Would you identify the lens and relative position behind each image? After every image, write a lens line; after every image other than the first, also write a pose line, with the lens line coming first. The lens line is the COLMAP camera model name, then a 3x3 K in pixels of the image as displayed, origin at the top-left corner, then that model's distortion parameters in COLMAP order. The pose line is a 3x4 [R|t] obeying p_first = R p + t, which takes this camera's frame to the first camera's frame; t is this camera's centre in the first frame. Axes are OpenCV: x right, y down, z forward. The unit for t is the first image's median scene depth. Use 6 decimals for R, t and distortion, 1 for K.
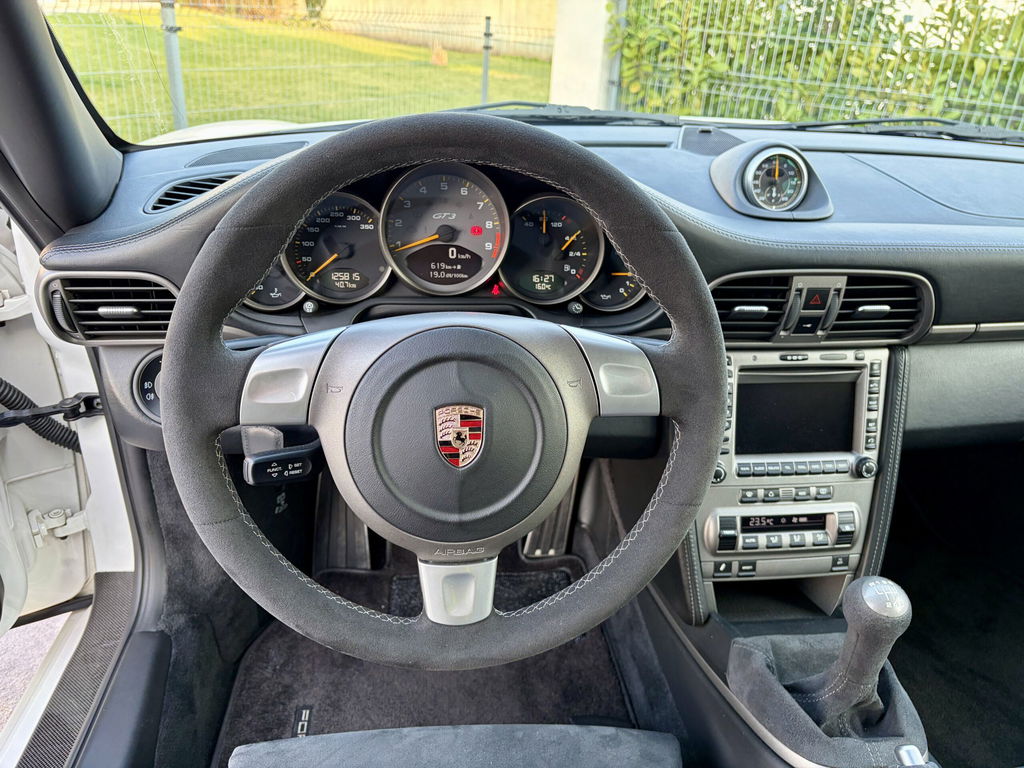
lens RADIAL K [[772.4, 0, 513.0], [0, 772.4, 387.3], [0, 0, 1]] dist [0.047829, -0.049215]
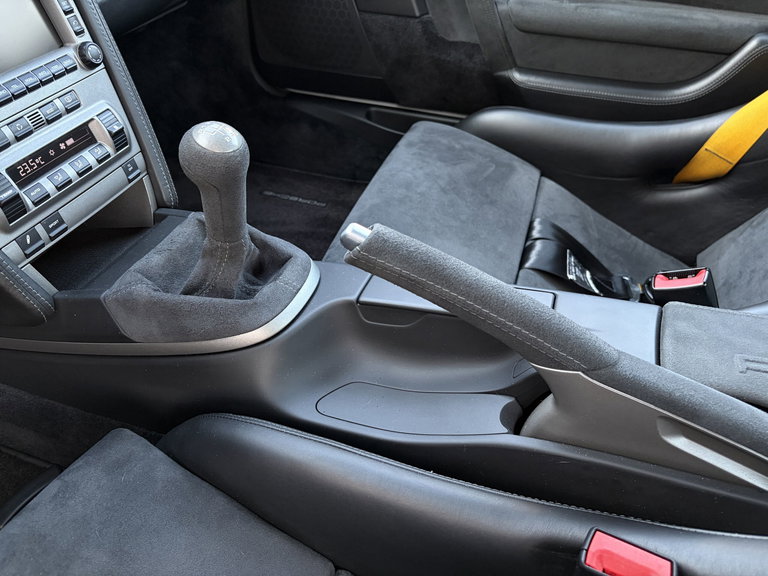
lens RADIAL K [[579.3, 0, 382.5], [0, 579.3, 289.6], [0, 0, 1]] dist [0.047829, -0.049215]
pose [[0.435177, -0.597736, 0.673299, -0.003932], [0.389346, 0.799223, 0.457879, 0.140218], [-0.811807, 0.062888, 0.580530, 0.366750]]
